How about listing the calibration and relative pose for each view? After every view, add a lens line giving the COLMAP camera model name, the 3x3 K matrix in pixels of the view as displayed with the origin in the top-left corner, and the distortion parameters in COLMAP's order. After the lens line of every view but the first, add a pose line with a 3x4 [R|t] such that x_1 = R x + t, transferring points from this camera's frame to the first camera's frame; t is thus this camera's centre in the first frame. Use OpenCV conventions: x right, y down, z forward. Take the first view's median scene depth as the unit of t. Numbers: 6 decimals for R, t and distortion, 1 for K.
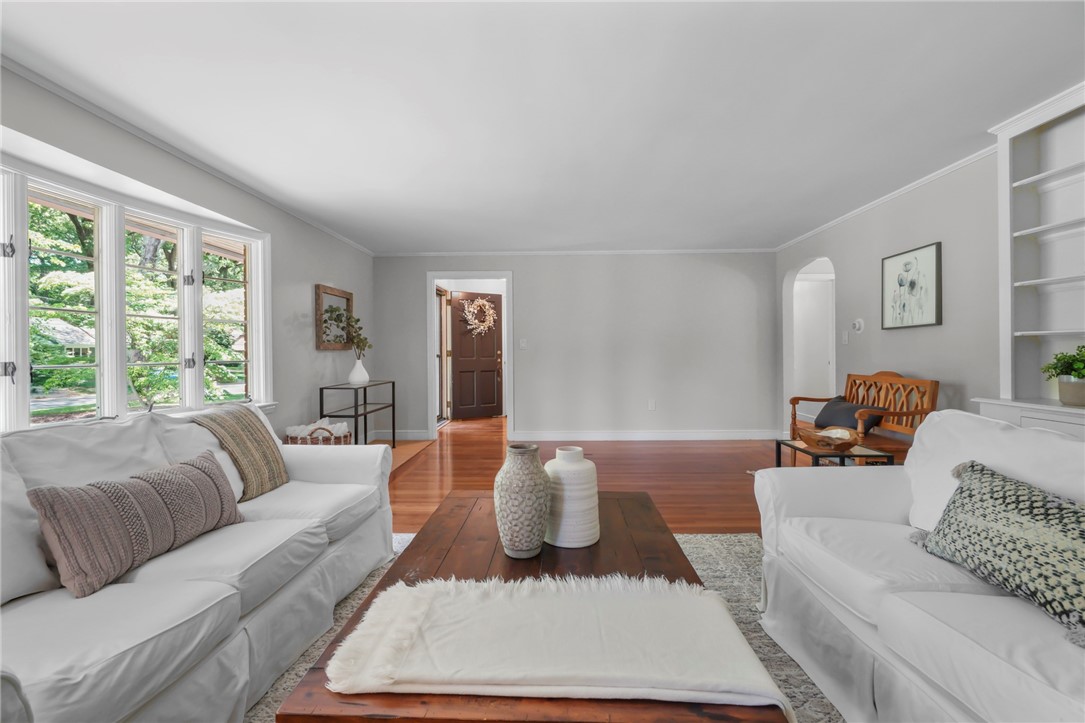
lens RADIAL K [[496.8, 0, 541.6], [0, 496.8, 358.2], [0, 0, 1]] dist [-0.003465, -0.000600]
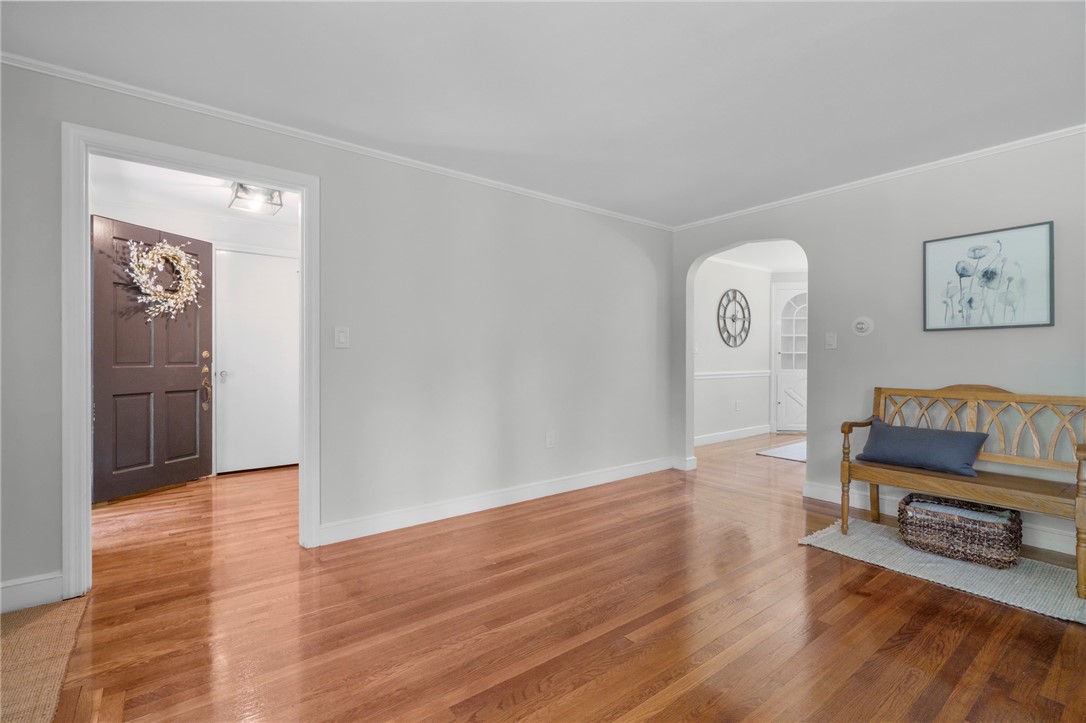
lens RADIAL K [[497.2, 0, 541.0], [0, 497.2, 361.8], [0, 0, 1]] dist [-0.003465, -0.000600]
pose [[0.778194, 0.004956, 0.628004, -0.146095], [-0.002186, 0.999984, -0.005184, -0.001876], [-0.628020, 0.002661, 0.778192, 0.400422]]
